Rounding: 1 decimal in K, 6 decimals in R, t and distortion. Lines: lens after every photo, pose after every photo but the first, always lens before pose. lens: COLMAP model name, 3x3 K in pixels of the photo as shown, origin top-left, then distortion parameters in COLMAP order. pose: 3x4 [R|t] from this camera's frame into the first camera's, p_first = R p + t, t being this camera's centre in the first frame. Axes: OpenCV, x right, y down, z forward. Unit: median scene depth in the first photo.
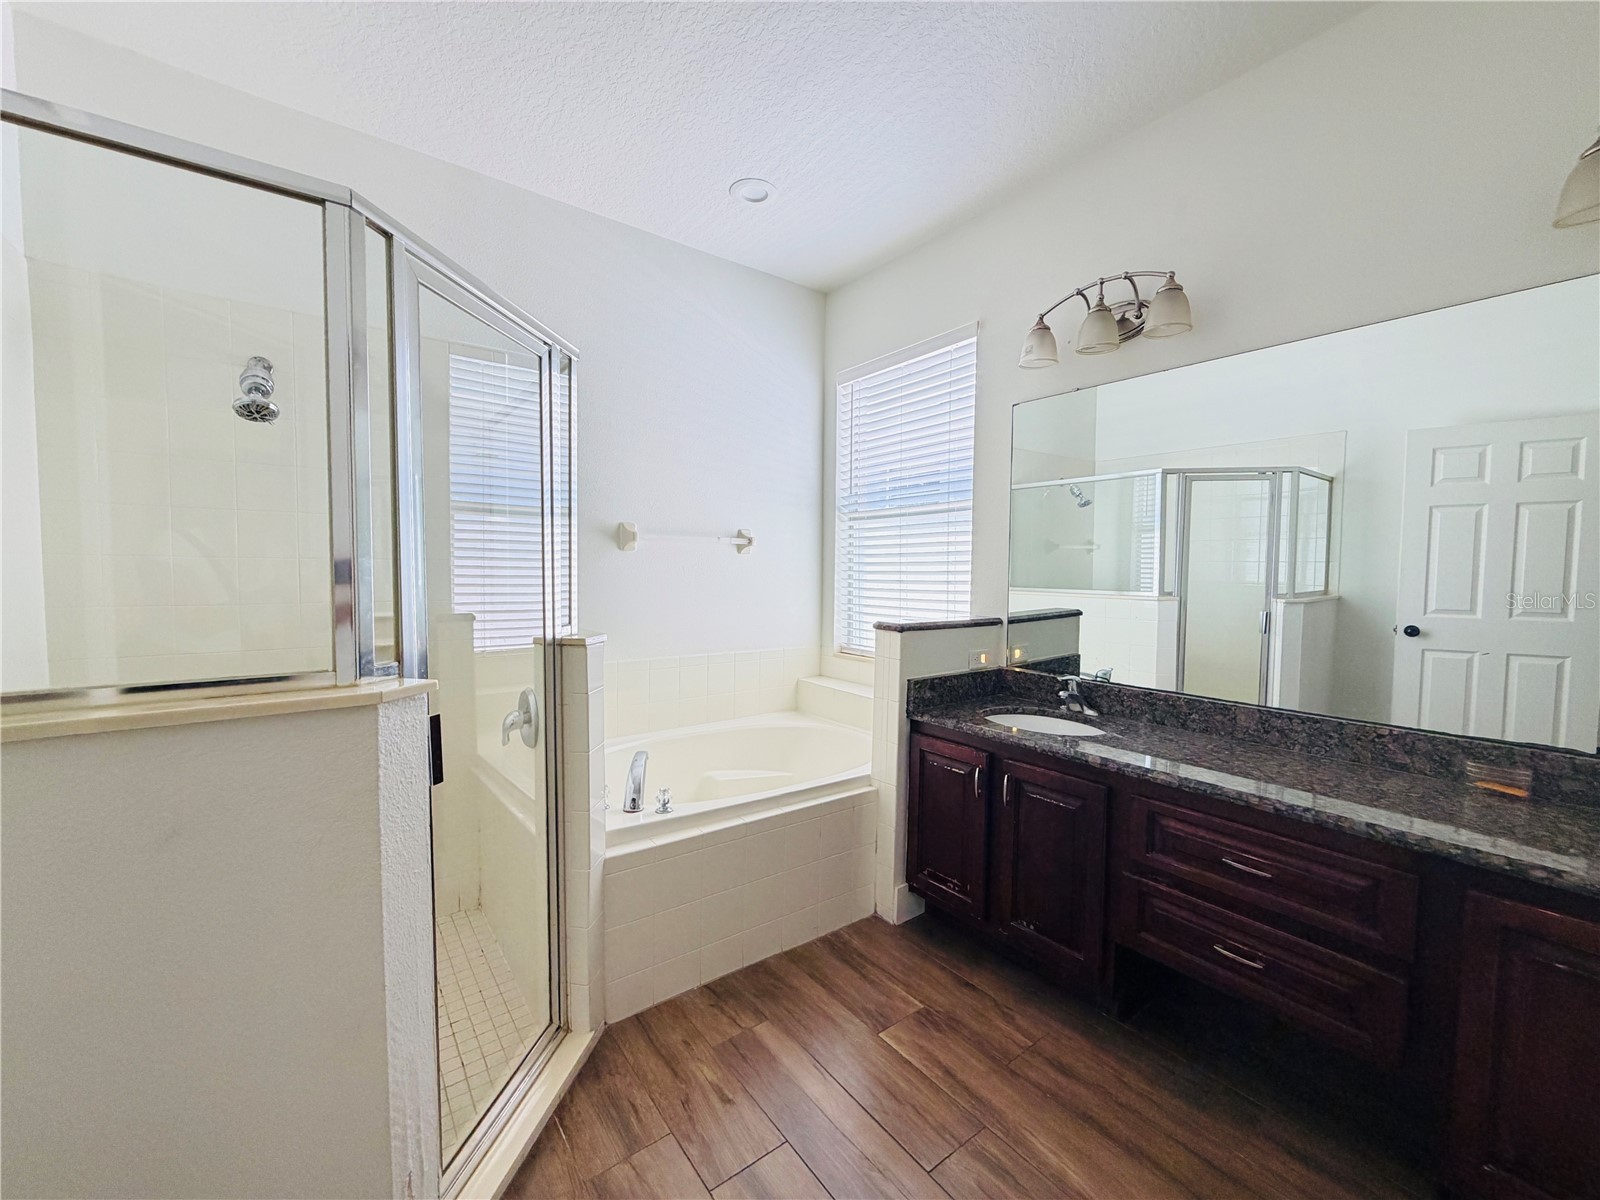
lens RADIAL K [[637.2, 0, 800.4], [0, 637.2, 602.4], [0, 0, 1]] dist [-0.003165, -0.000336]
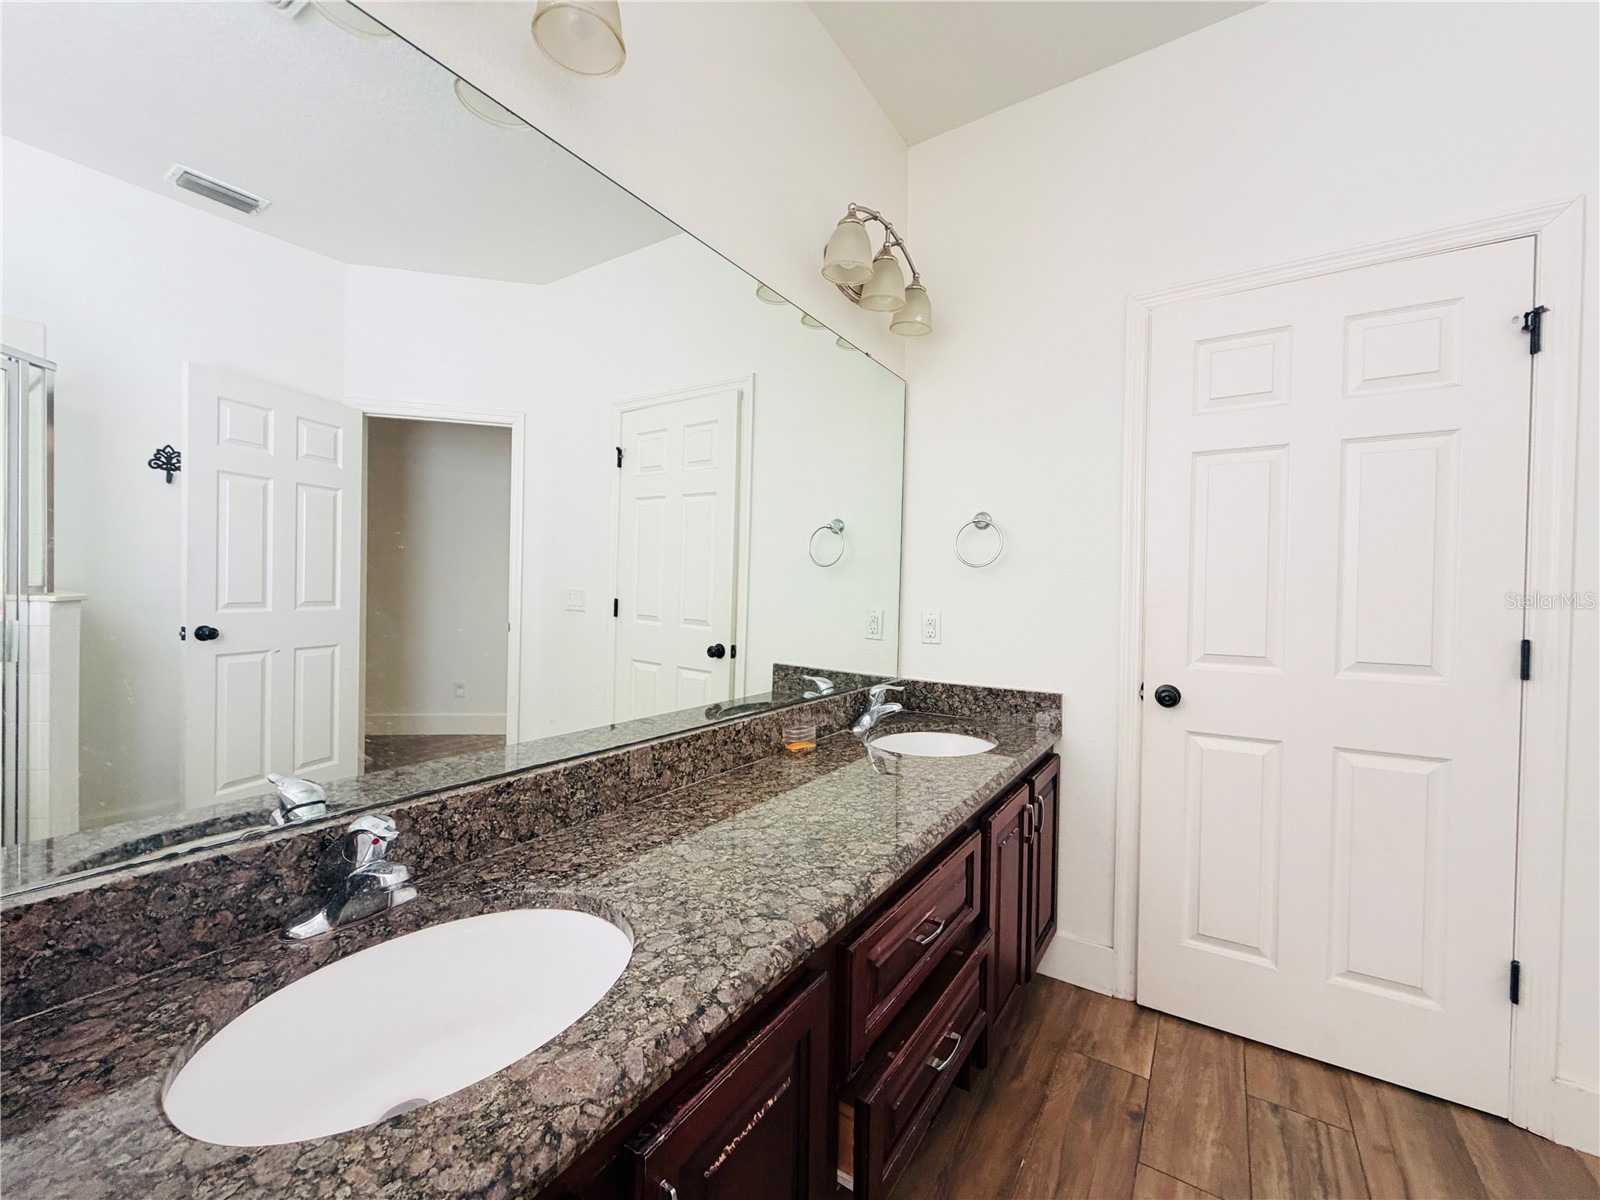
lens RADIAL K [[637.2, 0, 801.7], [0, 637.2, 596.6], [0, 0, 1]] dist [-0.003165, -0.000336]
pose [[-0.333038, -0.023139, 0.942629, 0.024065], [0.028696, 0.998987, 0.034661, -0.003900], [-0.942477, 0.038593, -0.332037, 0.608578]]
